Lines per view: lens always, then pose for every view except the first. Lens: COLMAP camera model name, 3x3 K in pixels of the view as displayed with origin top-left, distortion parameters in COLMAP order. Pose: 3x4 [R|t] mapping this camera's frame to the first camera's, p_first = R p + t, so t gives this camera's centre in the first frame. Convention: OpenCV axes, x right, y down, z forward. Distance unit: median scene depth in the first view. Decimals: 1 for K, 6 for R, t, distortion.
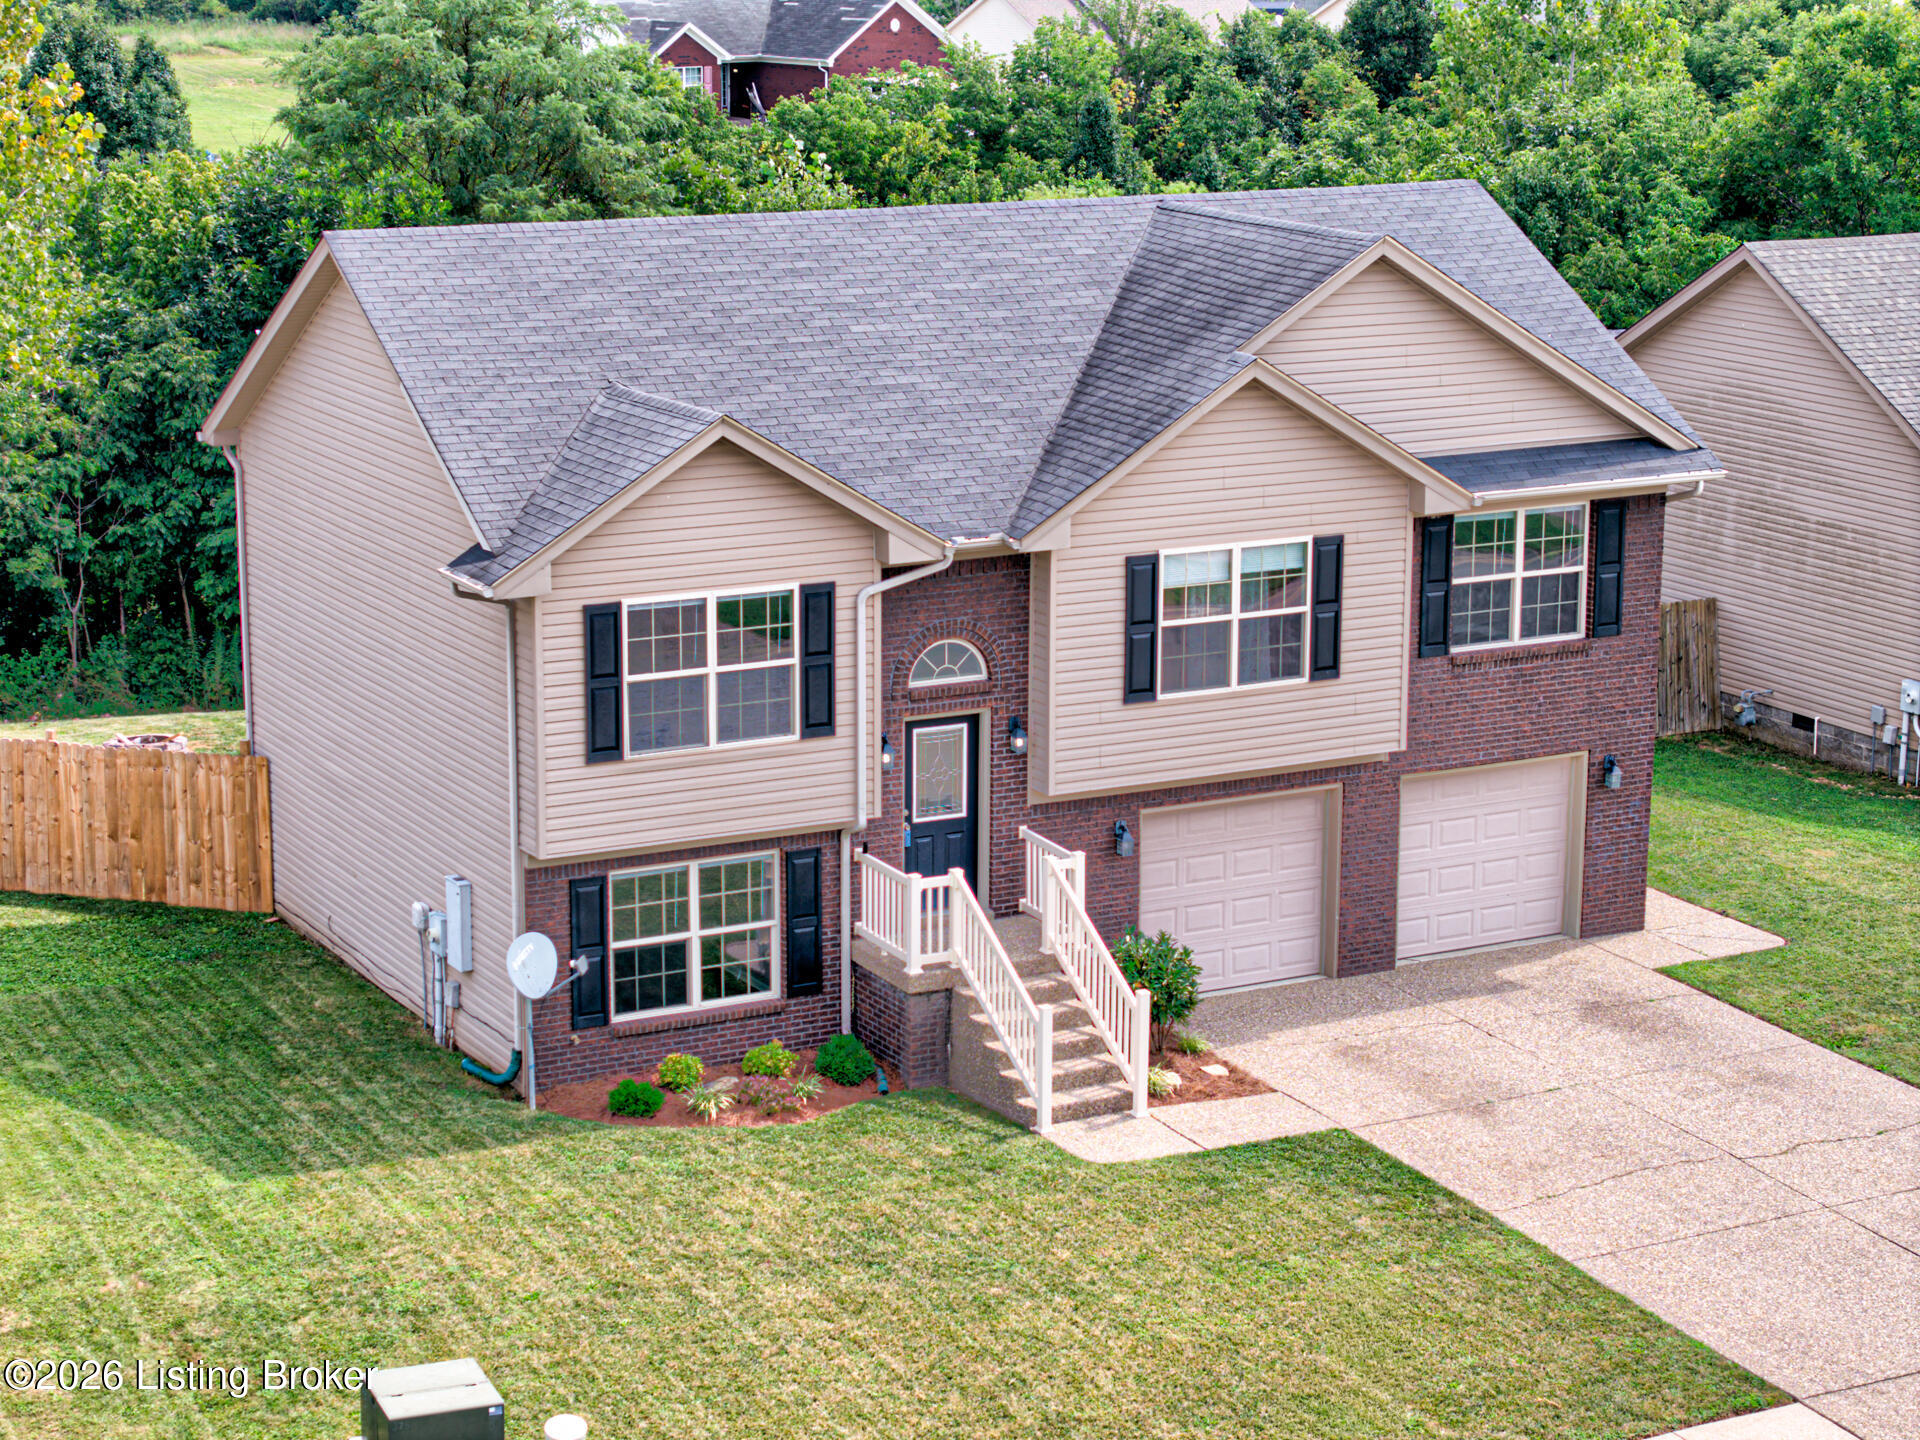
lens RADIAL K [[3837.4, 0, 975.0], [0, 3837.4, 719.5], [0, 0, 1]] dist [0.010160, 0.000000]
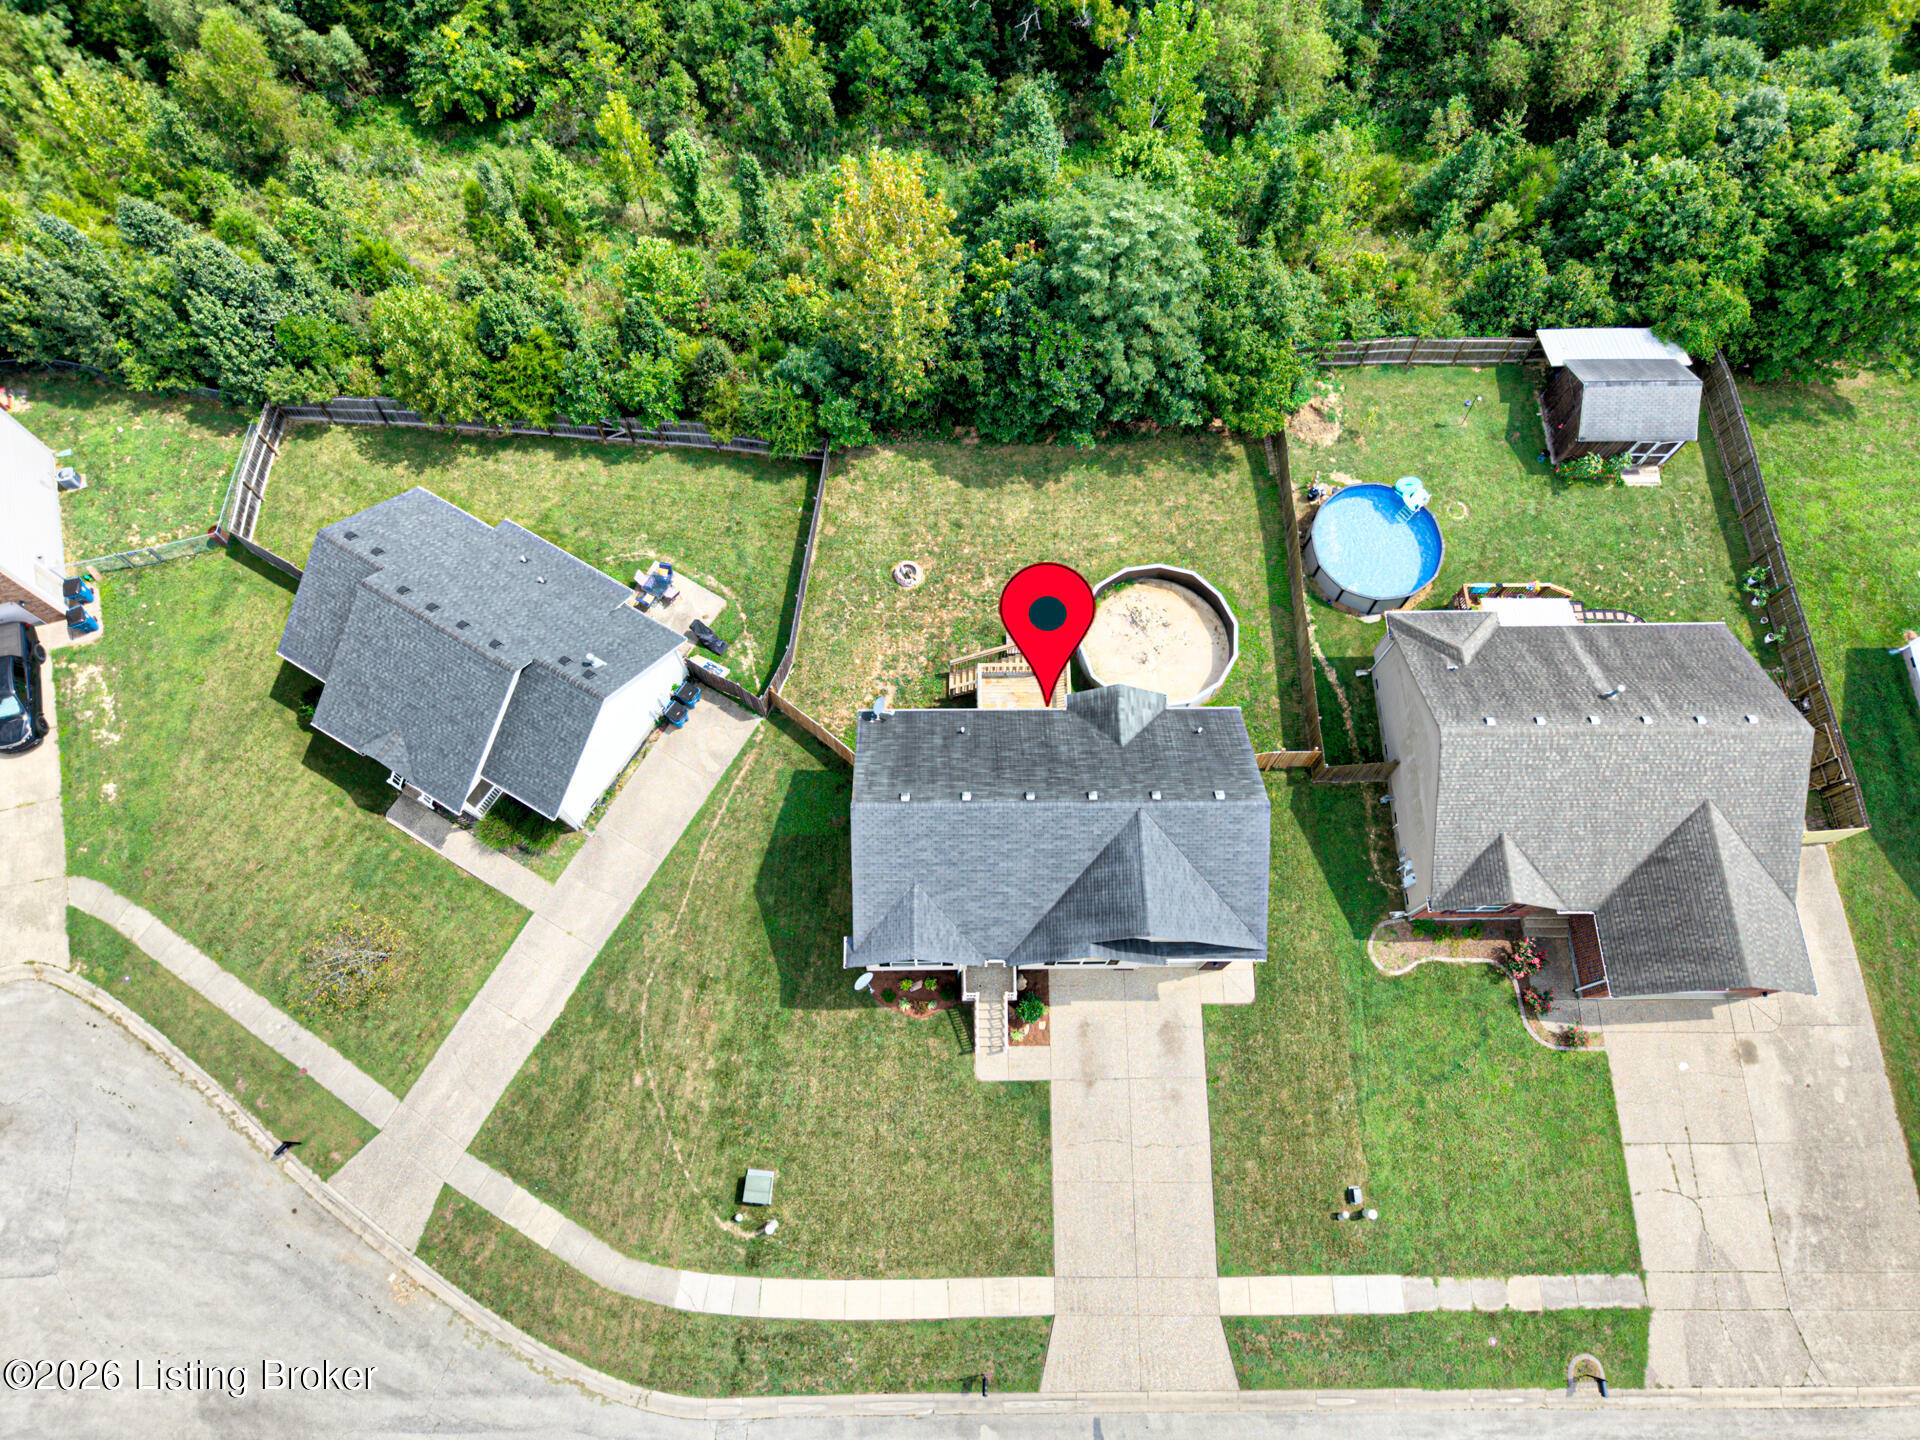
lens RADIAL K [[1353.0, 0, 959.1], [0, 1353.0, 703.3], [0, 0, 1]] dist [0.045214, -0.018613]
pose [[0.882975, 0.437387, -0.170435, 0.078491], [-0.115140, 0.553782, 0.824662, -1.165417], [0.455080, -0.708533, 0.539336, 0.460701]]
